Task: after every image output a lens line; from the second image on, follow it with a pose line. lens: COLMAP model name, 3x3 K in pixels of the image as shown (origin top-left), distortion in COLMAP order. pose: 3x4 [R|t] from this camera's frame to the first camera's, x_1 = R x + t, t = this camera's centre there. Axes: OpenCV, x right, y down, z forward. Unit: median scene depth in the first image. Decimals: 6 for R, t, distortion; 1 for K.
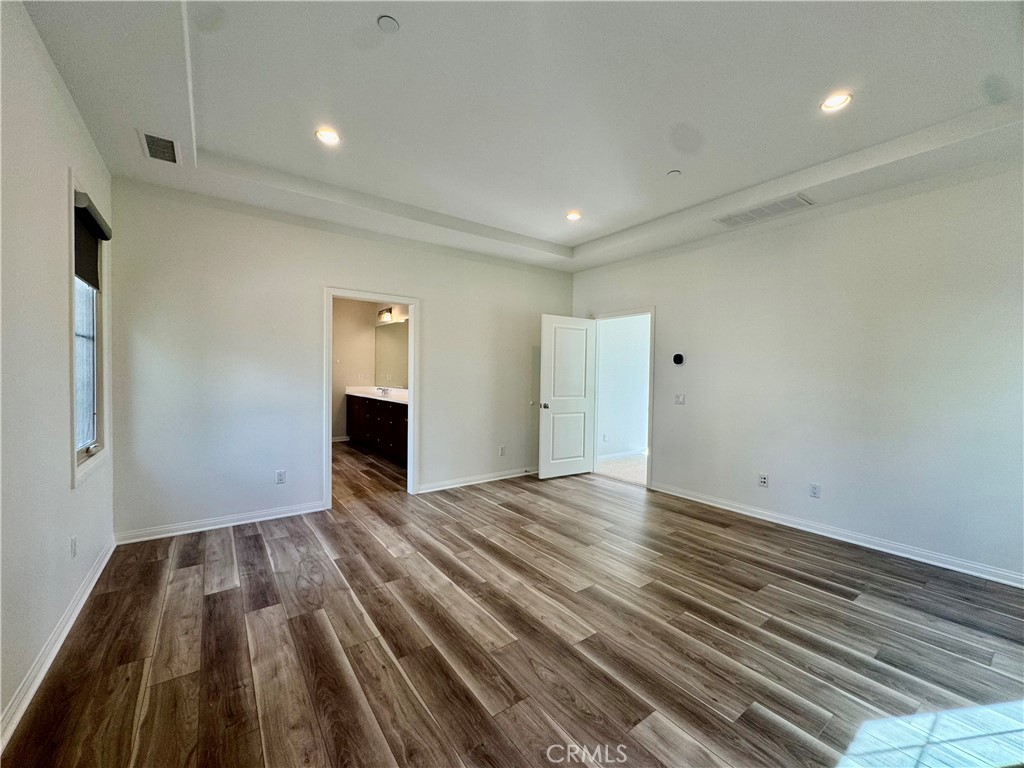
lens RADIAL K [[408.0, 0, 510.5], [0, 408.0, 383.7], [0, 0, 1]] dist [-0.007937, 0.000522]
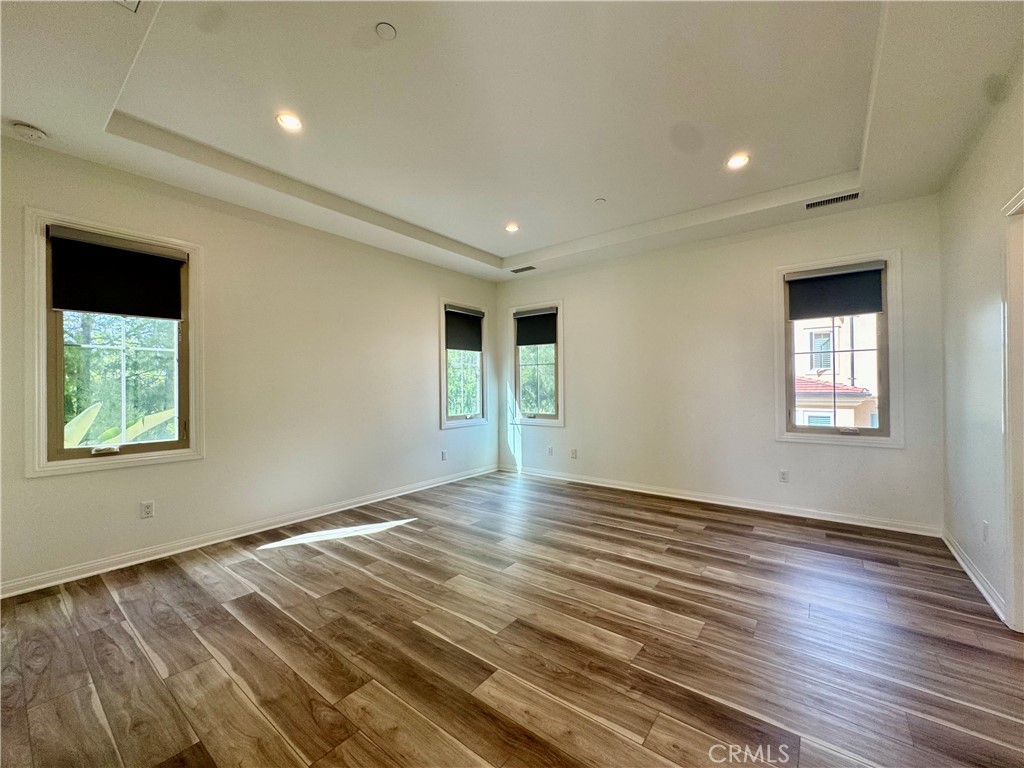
lens RADIAL K [[408.0, 0, 510.5], [0, 408.0, 383.7], [0, 0, 1]] dist [-0.007937, 0.000522]
pose [[-0.961299, -0.006163, -0.275438, 0.477816], [-0.009107, 0.999914, 0.009411, -0.003804], [0.275357, 0.011555, -0.961273, 2.016939]]
